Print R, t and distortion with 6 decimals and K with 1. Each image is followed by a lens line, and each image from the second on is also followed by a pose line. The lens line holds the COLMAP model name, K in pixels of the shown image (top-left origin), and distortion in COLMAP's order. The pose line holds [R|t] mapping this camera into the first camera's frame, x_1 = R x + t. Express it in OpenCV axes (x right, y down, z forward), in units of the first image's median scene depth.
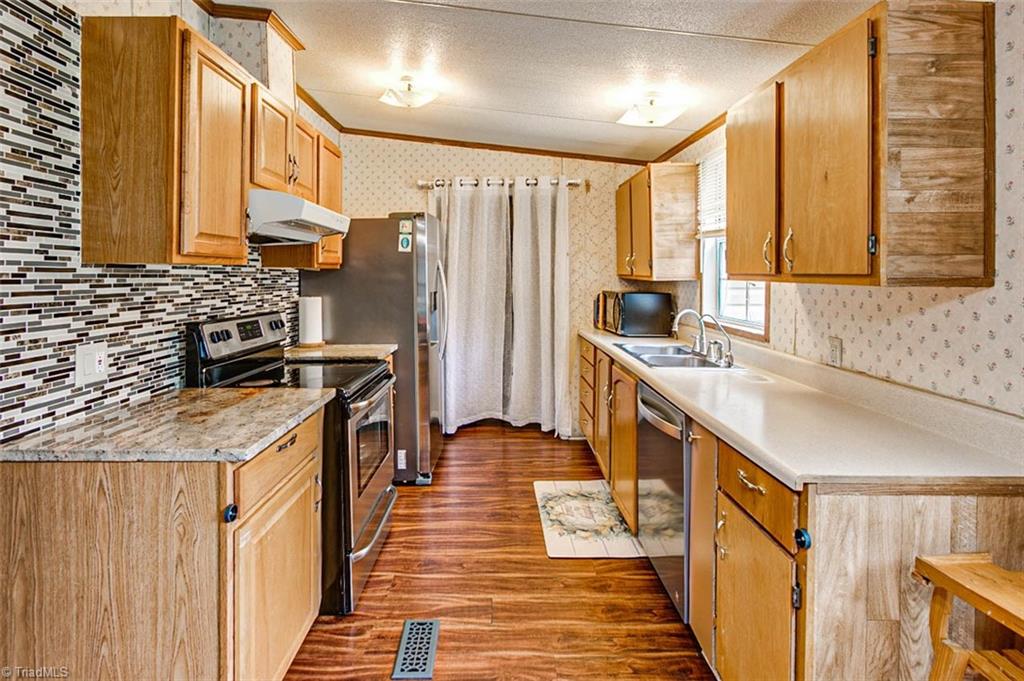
lens RADIAL K [[506.4, 0, 508.2], [0, 506.4, 276.4], [0, 0, 1]] dist [-0.003112, -0.000019]
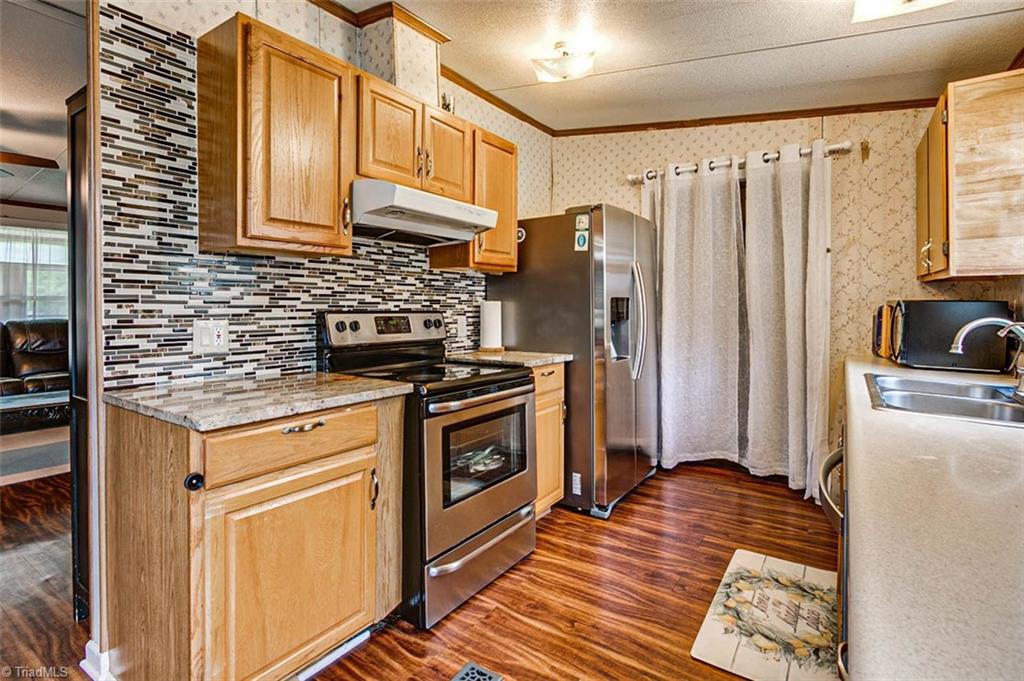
lens RADIAL K [[499.6, 0, 526.5], [0, 499.6, 315.1], [0, 0, 1]] dist [-0.008598, -0.000378]
pose [[0.824776, 0.013789, -0.565292, 0.349784], [-0.003966, 0.999819, 0.018601, 0.079110], [0.565446, -0.013100, 0.824681, 0.373569]]
